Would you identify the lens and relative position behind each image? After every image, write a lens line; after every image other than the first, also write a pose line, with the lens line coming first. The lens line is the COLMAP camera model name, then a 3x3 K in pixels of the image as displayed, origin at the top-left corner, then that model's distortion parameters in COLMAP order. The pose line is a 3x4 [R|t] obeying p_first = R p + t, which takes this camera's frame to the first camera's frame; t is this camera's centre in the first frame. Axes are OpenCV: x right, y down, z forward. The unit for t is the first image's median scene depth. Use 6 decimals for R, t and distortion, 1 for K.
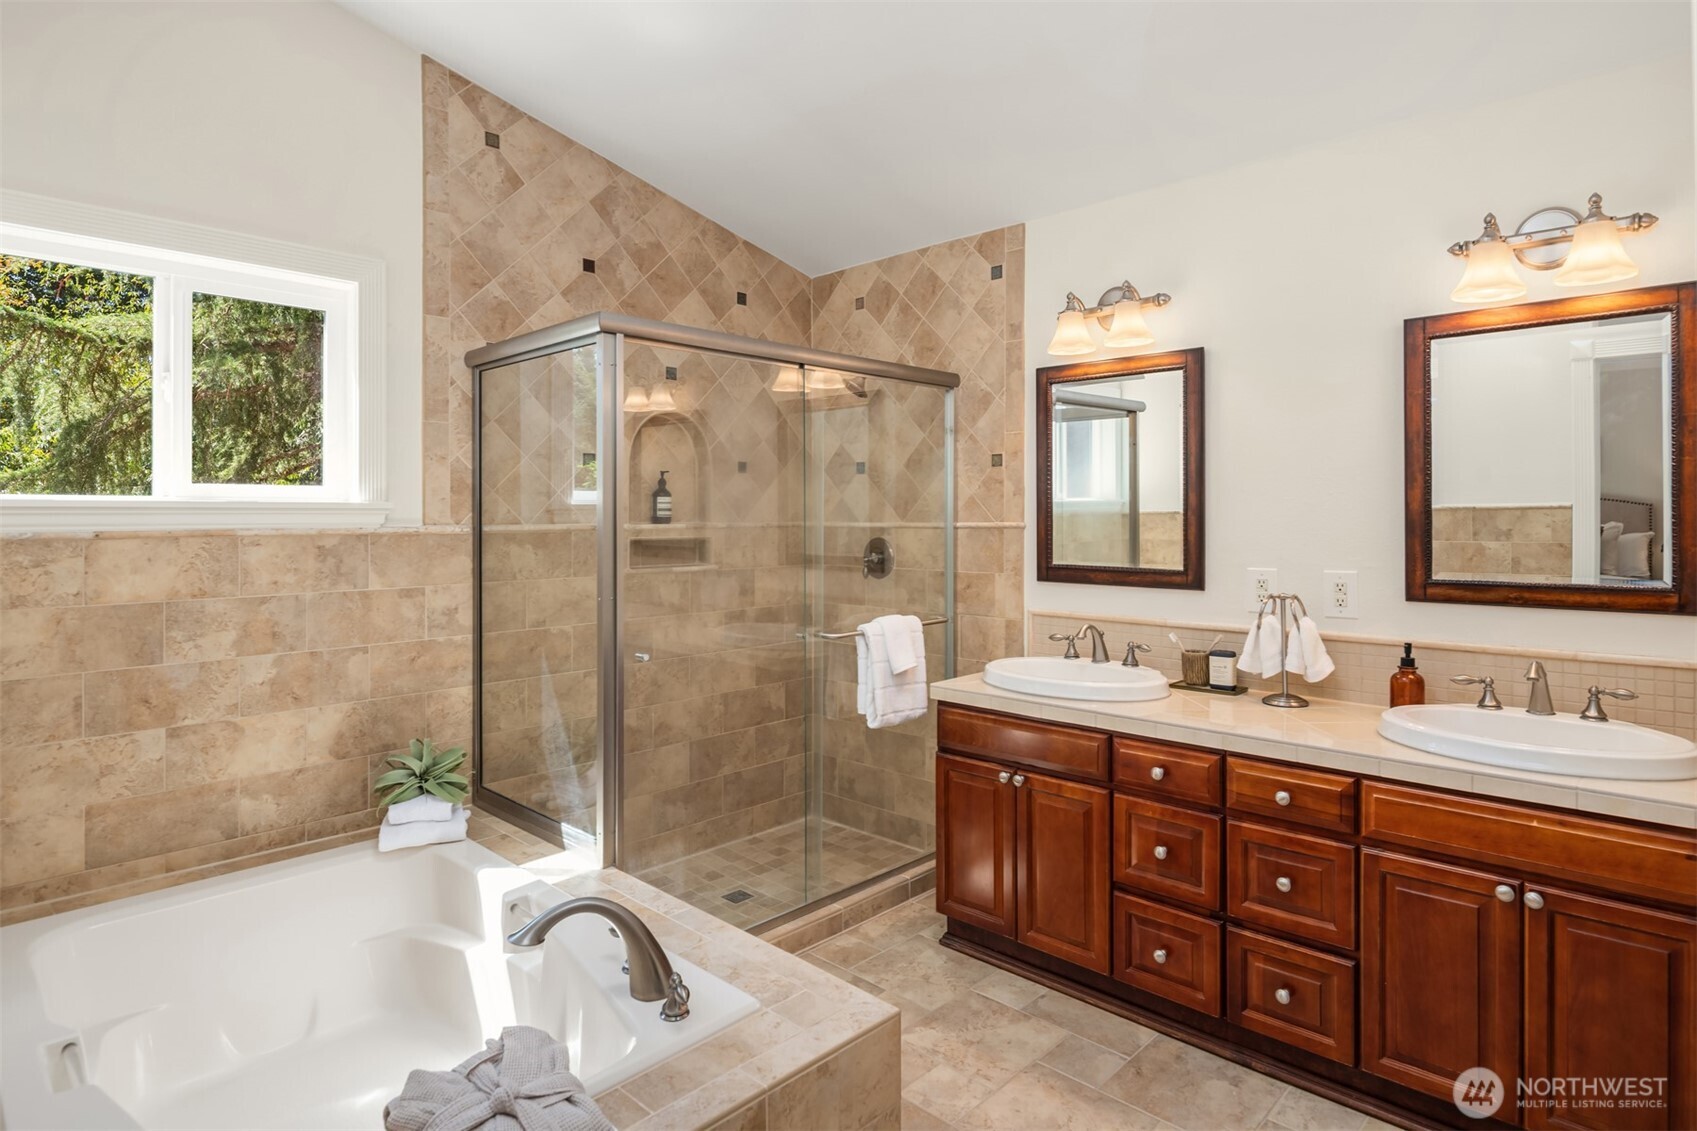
lens RADIAL K [[920.4, 0, 895.8], [0, 920.4, 521.4], [0, 0, 1]] dist [-0.000892, -0.005884]
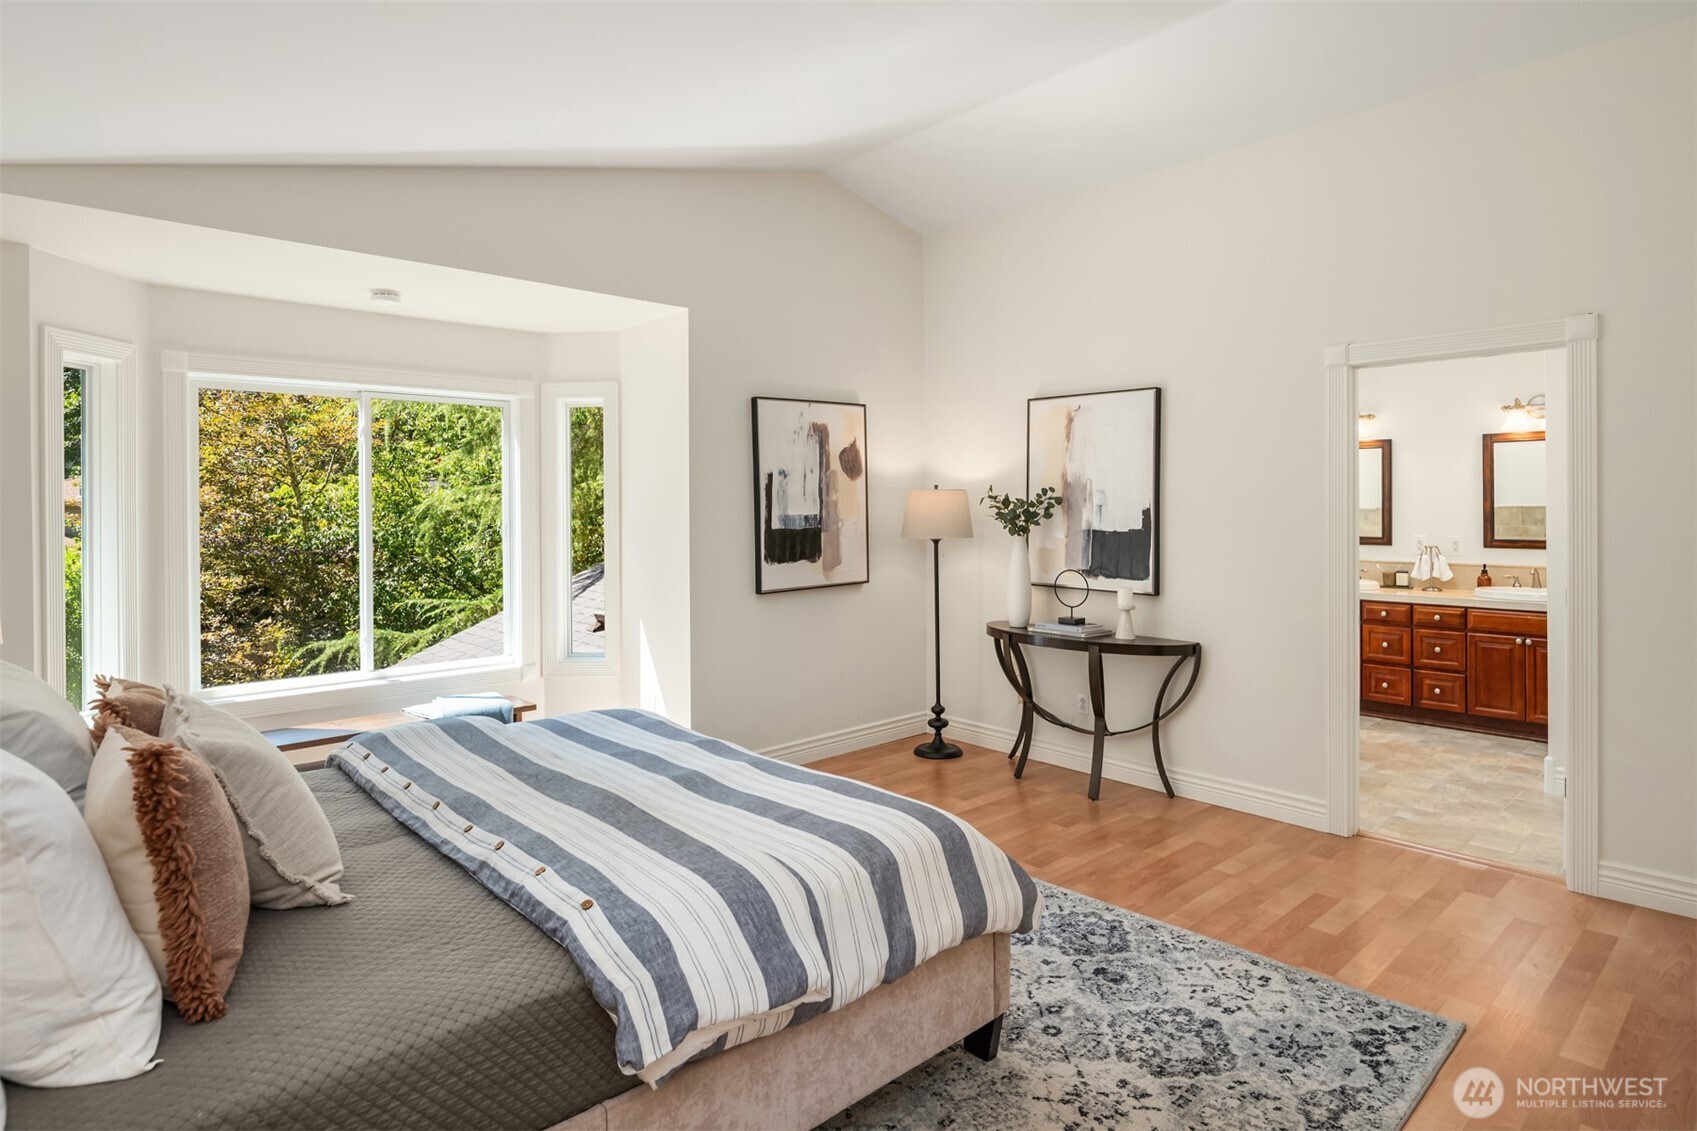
lens RADIAL K [[920.4, 0, 892.6], [0, 920.4, 510.9], [0, 0, 1]] dist [-0.000892, -0.005884]
pose [[0.998337, 0.000193, -0.057640, -0.937805], [-0.000274, 0.999999, -0.001395, -0.009683], [0.057640, 0.001409, 0.998336, -1.644650]]
